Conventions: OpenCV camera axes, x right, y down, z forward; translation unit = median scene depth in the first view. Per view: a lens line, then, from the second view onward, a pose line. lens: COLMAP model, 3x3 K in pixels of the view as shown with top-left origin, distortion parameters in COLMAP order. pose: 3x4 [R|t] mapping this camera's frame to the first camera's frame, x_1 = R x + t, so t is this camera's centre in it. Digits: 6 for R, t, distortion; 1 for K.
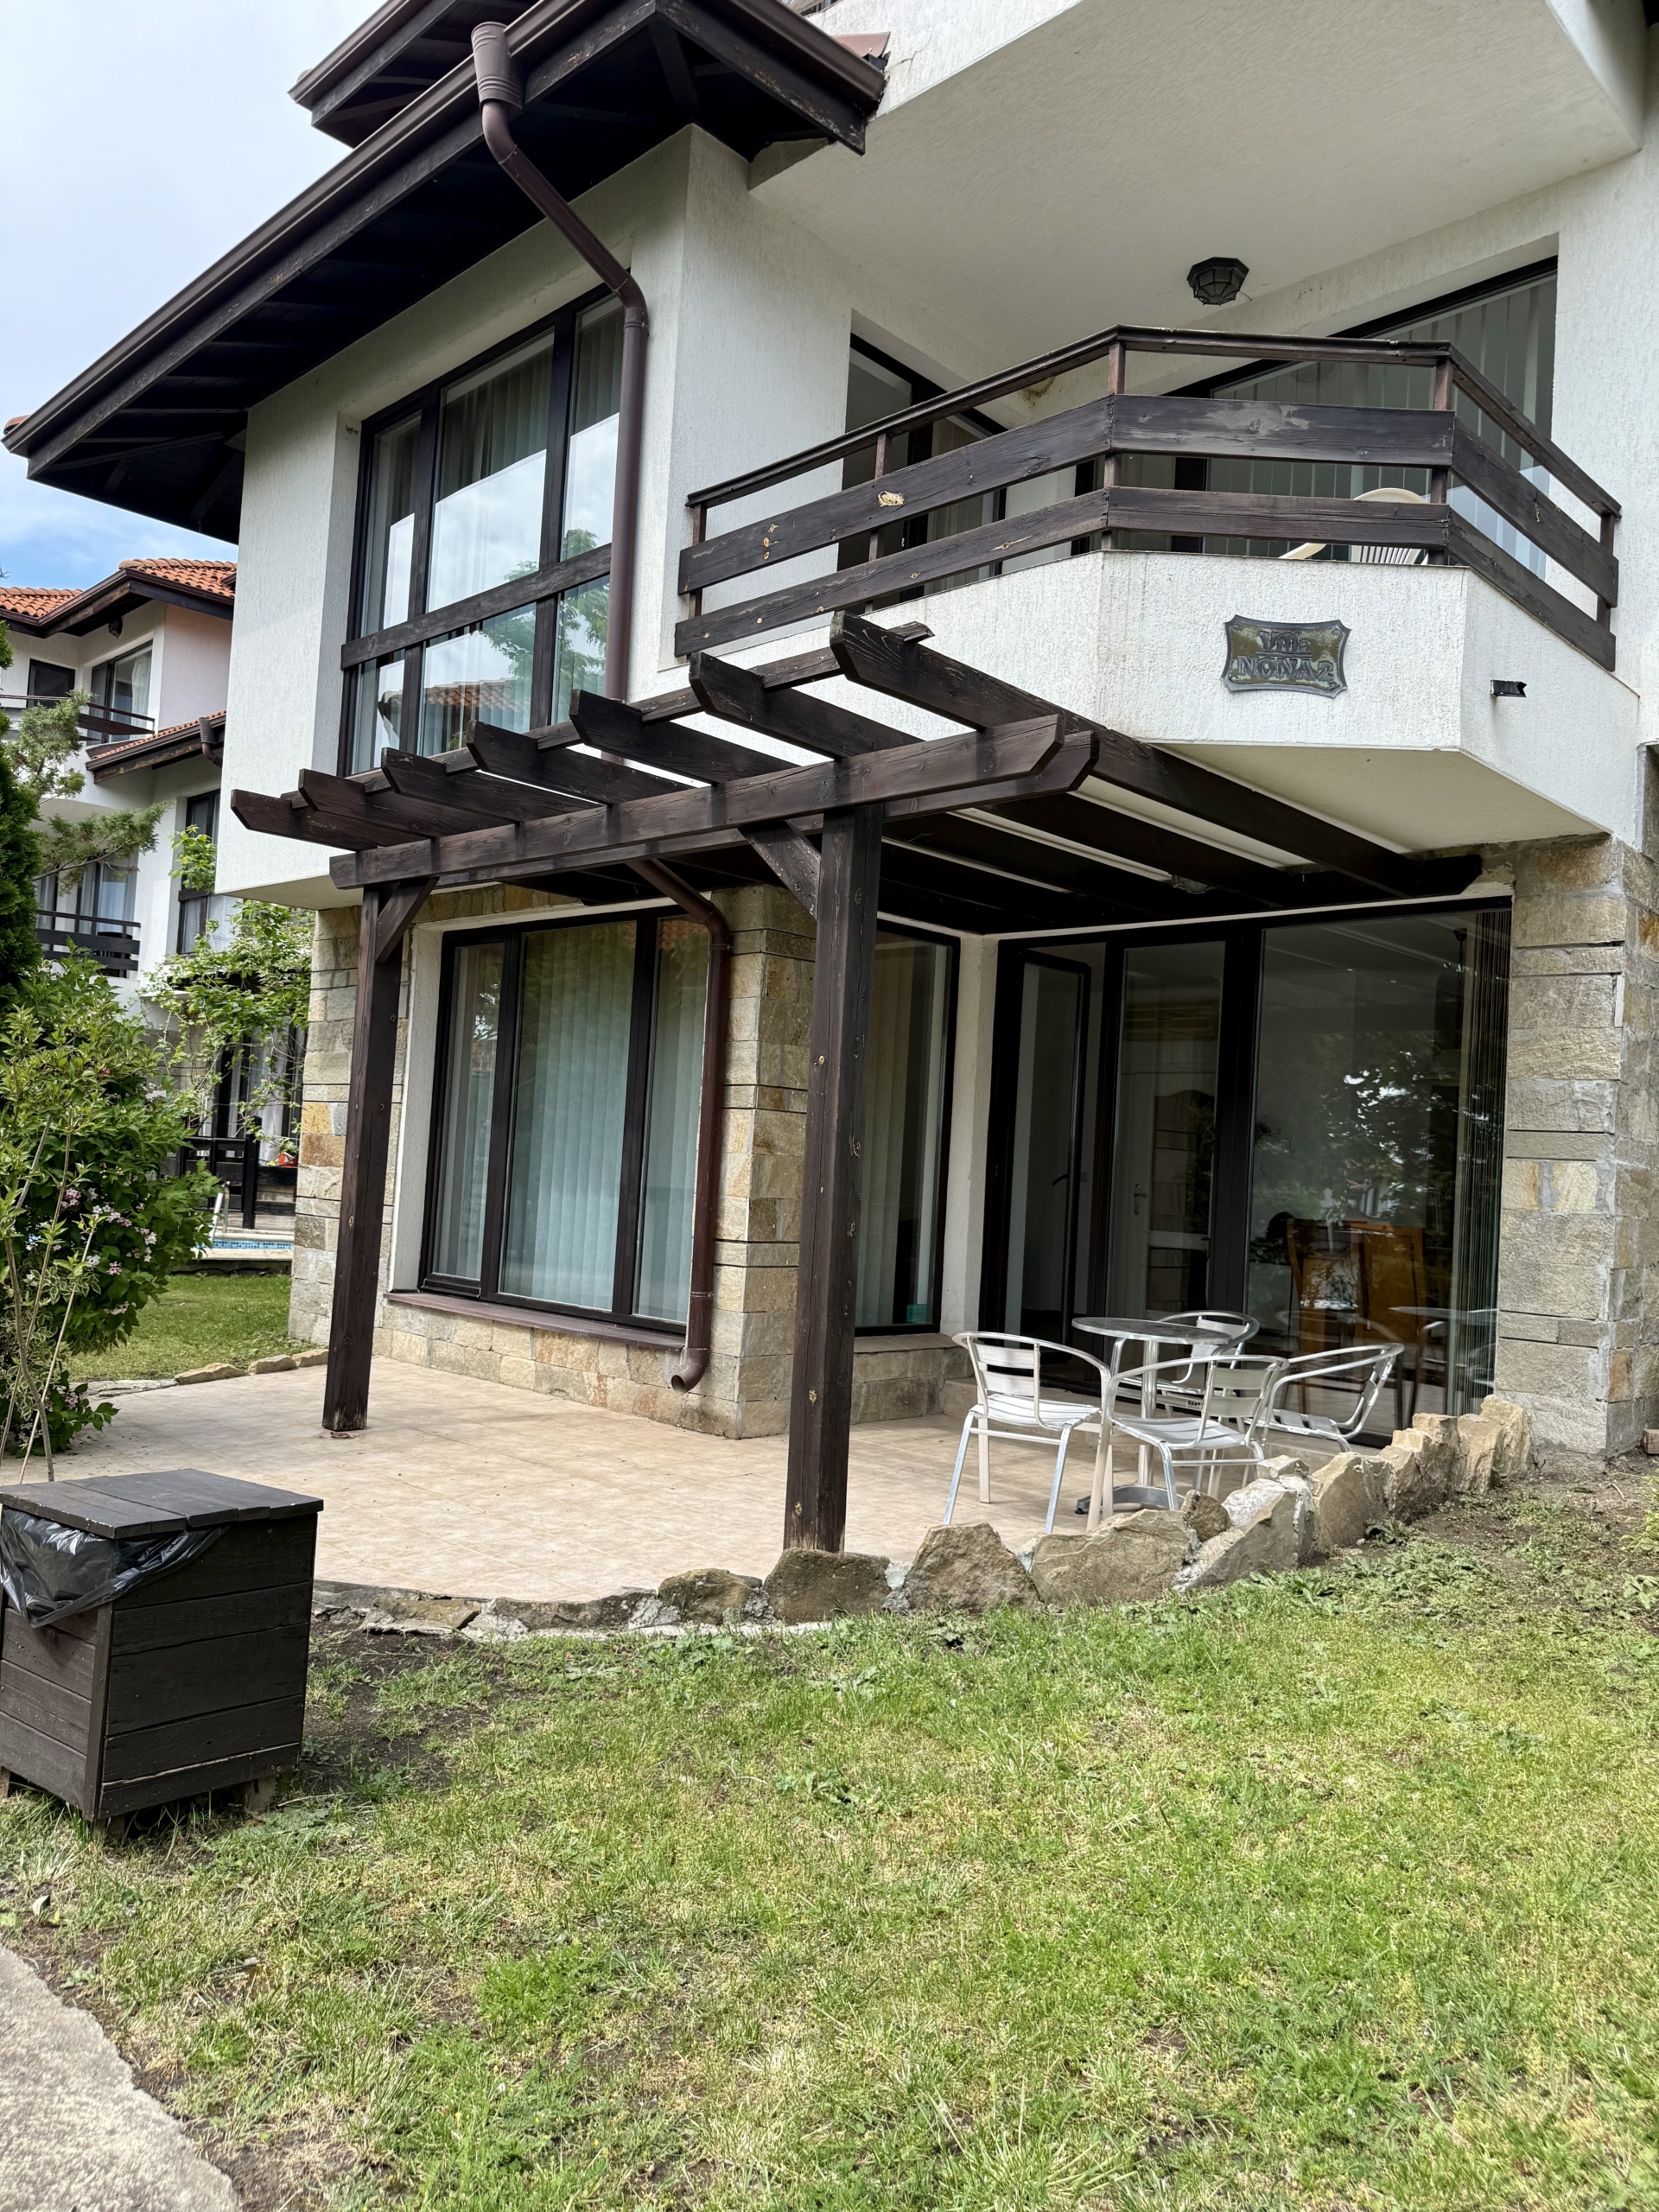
lens RADIAL K [[1544.6, 0, 829.5], [0, 1544.6, 1106.0], [0, 0, 1]] dist [0.163960, -0.338889]
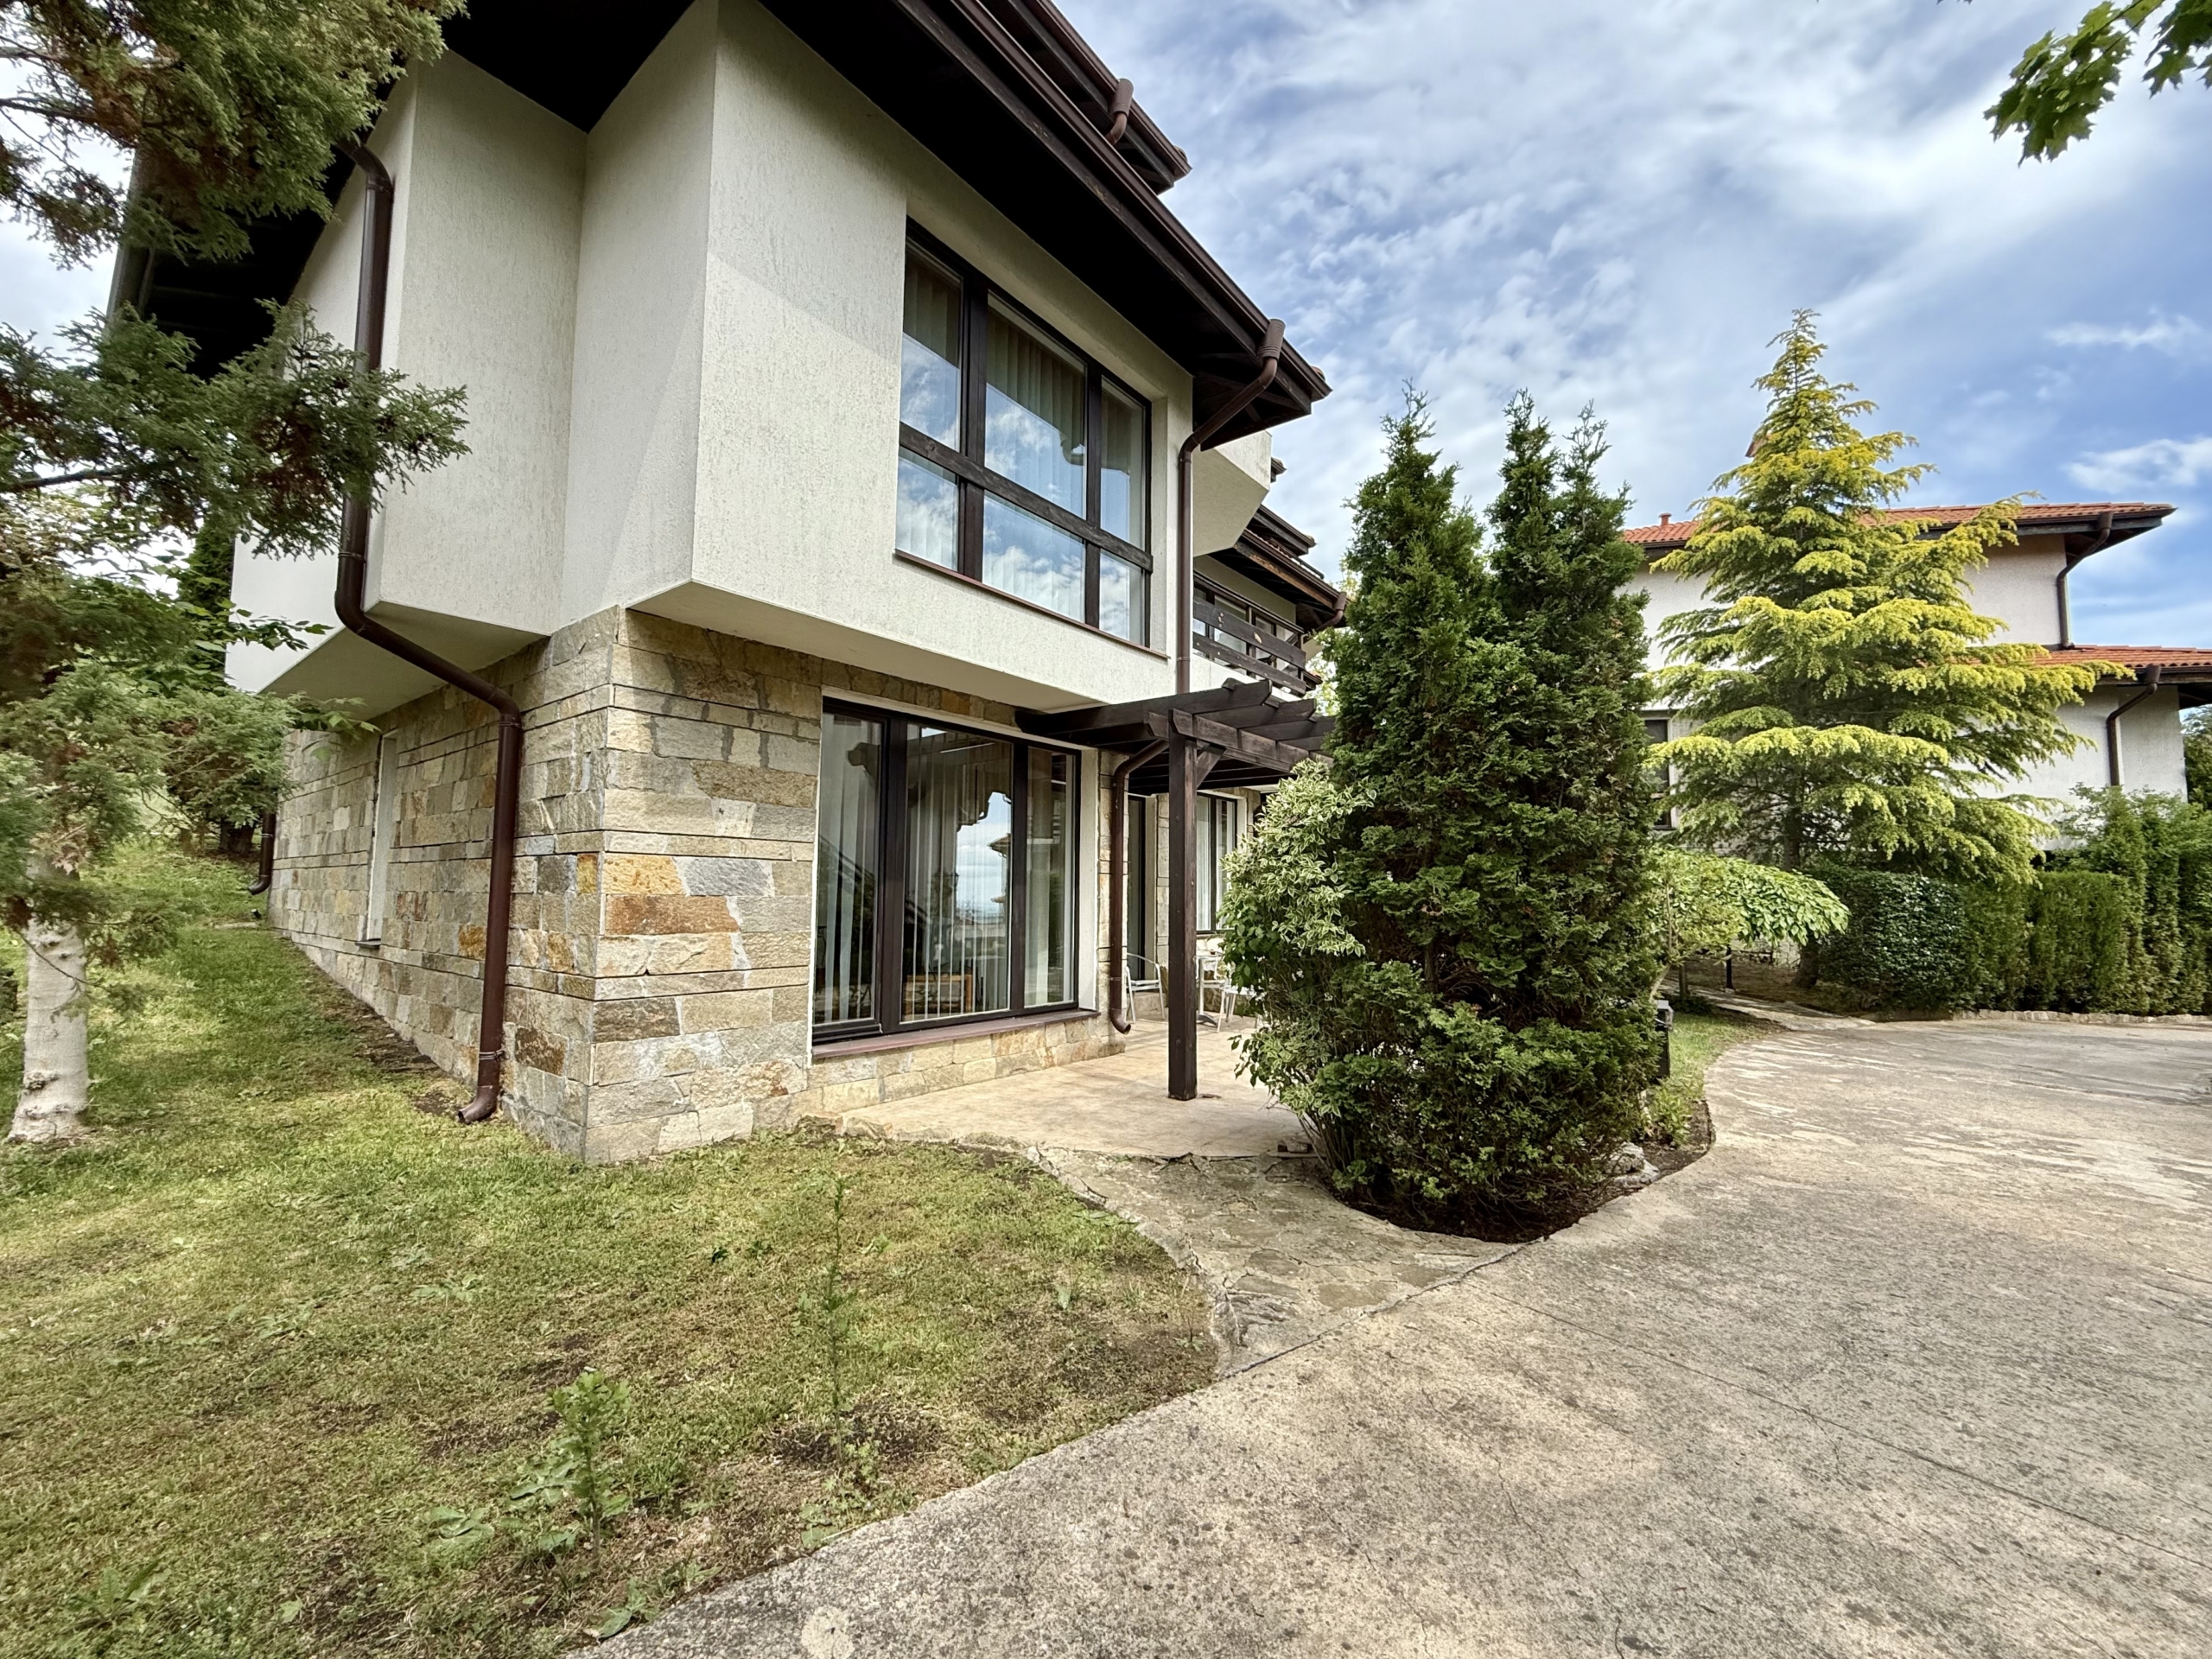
lens RADIAL K [[878.3, 0, 1106.0], [0, 878.3, 829.5], [0, 0, 1]] dist [0.002830, -0.000027]
pose [[-0.096701, 0.017689, 0.995156, -1.091830], [-0.059679, 0.997940, -0.023538, -0.026099], [-0.993523, -0.061666, -0.095447, 1.110375]]
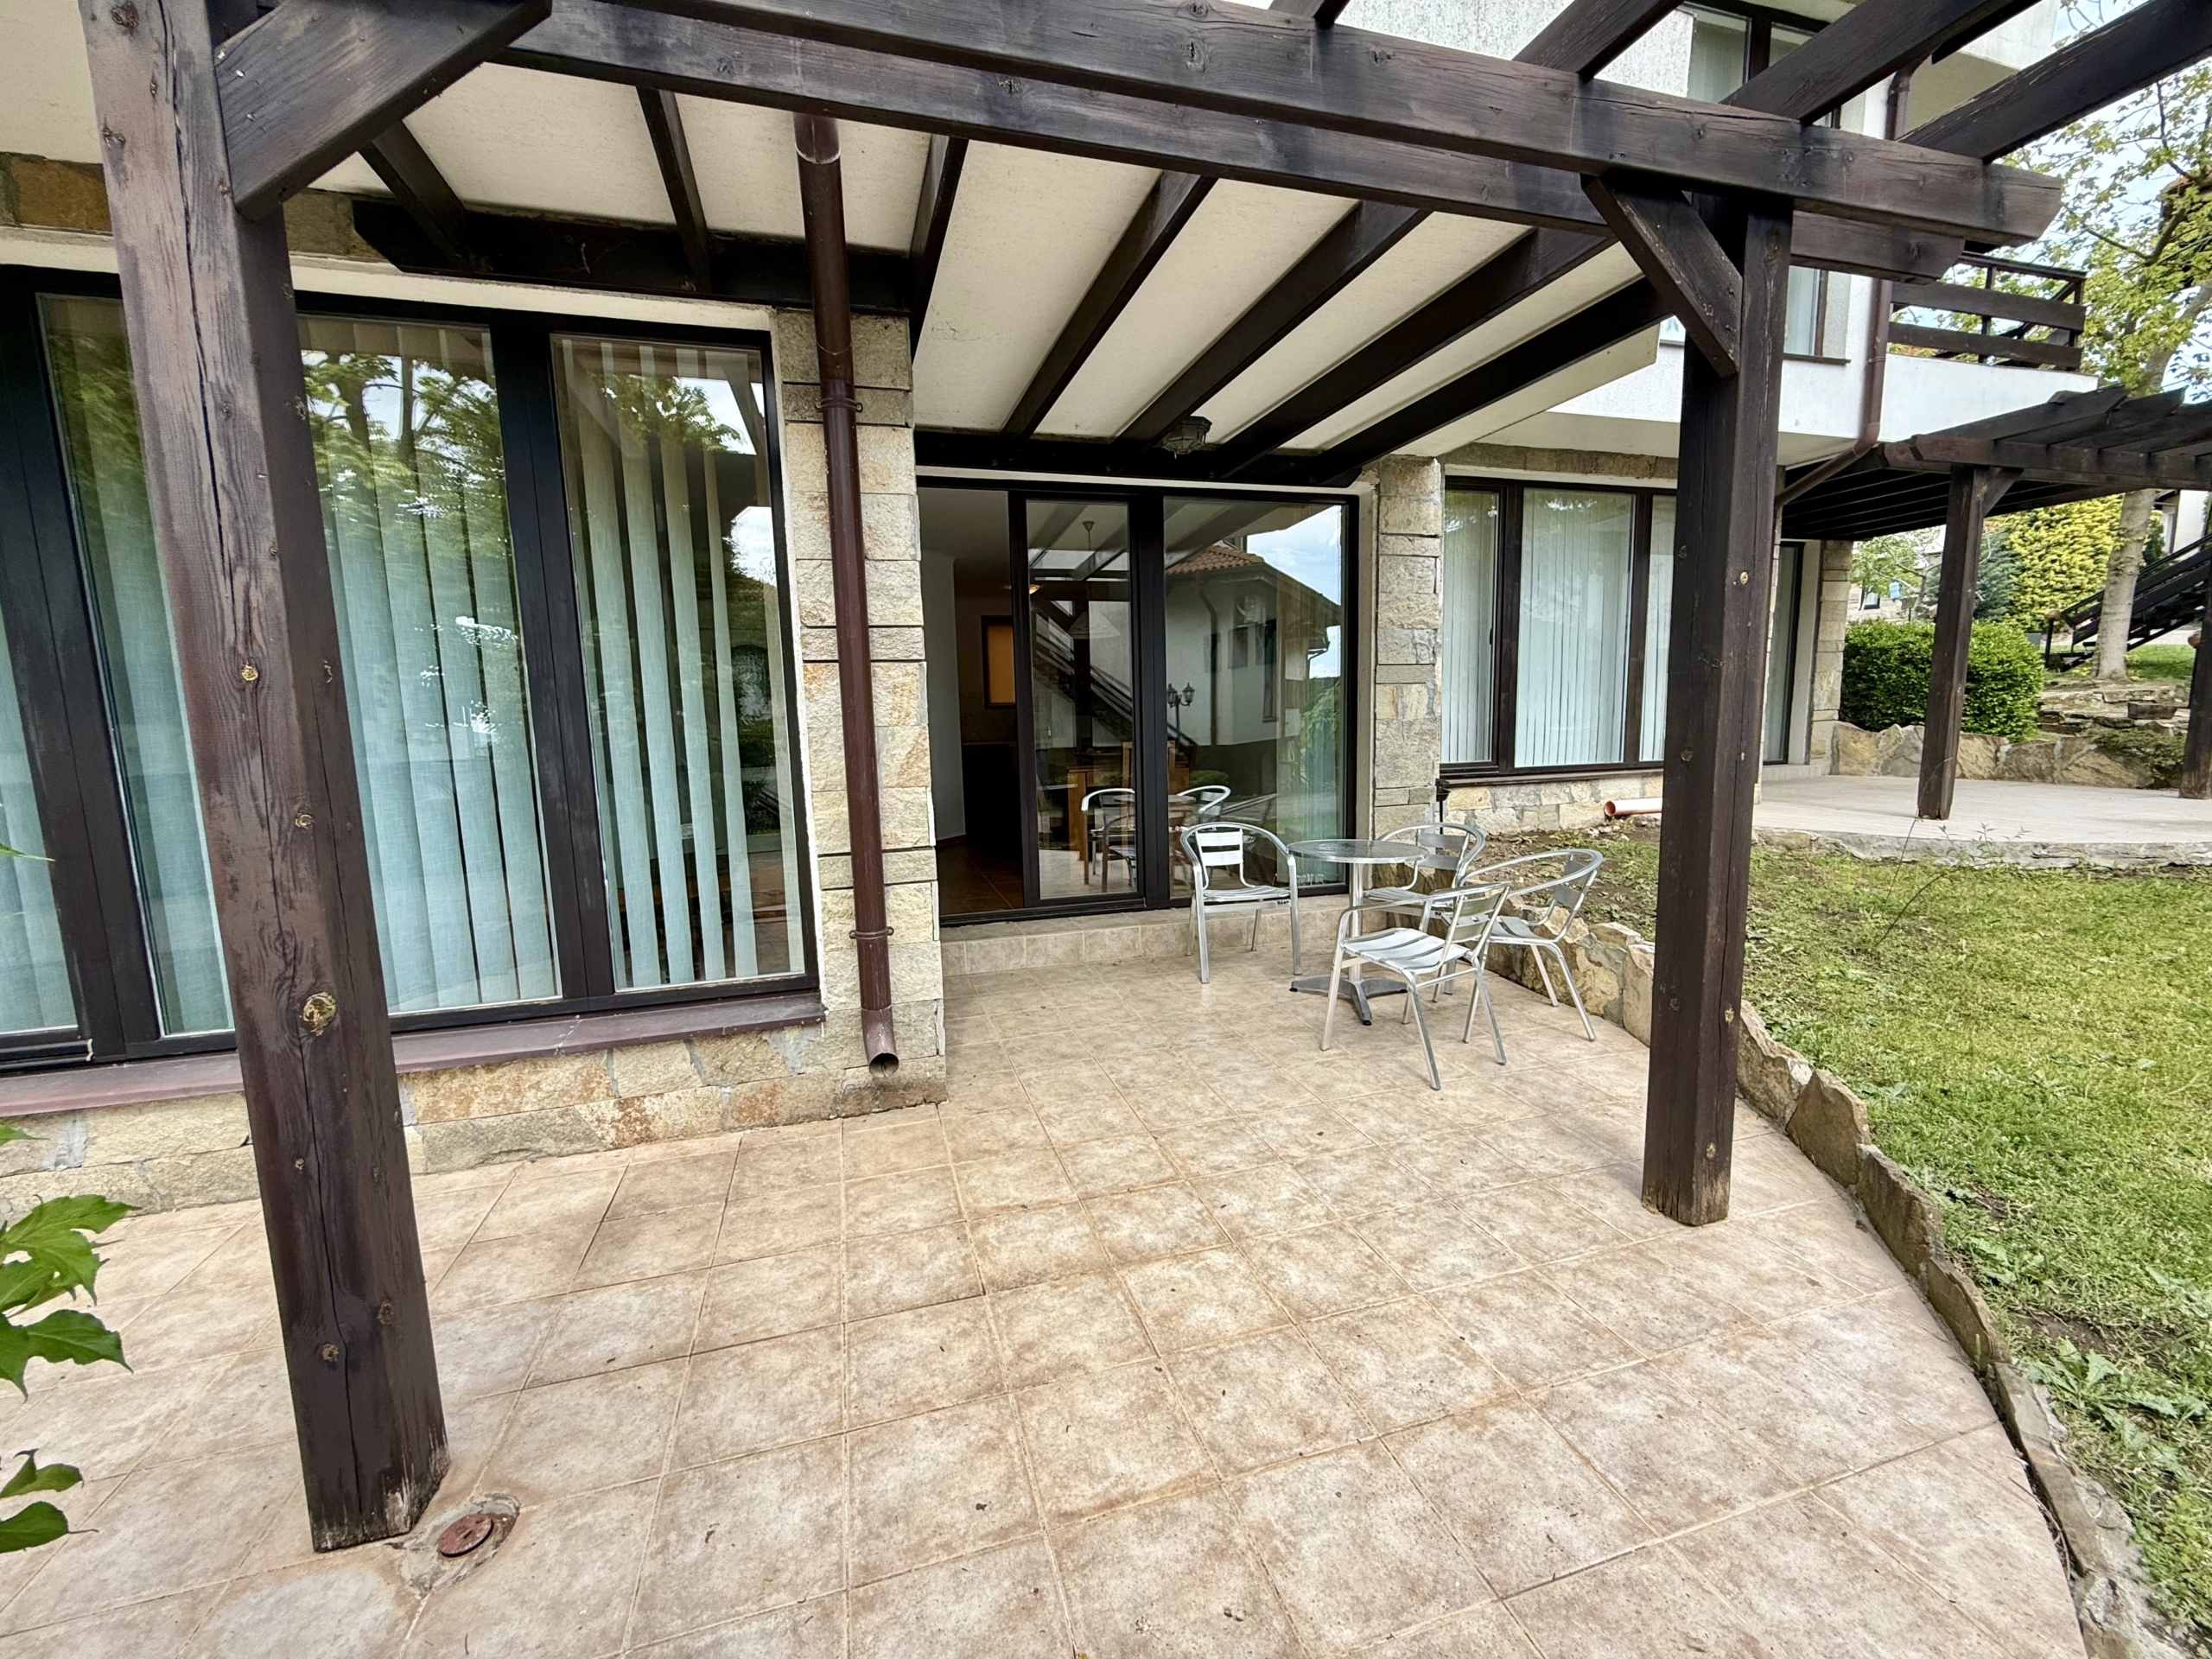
lens RADIAL K [[878.5, 0, 1097.4], [0, 878.5, 831.0], [0, 0, 1]] dist [-0.003118, 0.000292]
pose [[0.492569, -0.183502, 0.850707, -0.356559], [0.018091, 0.979465, 0.200801, -0.001485], [-0.870086, -0.083518, 0.485773, 0.712727]]
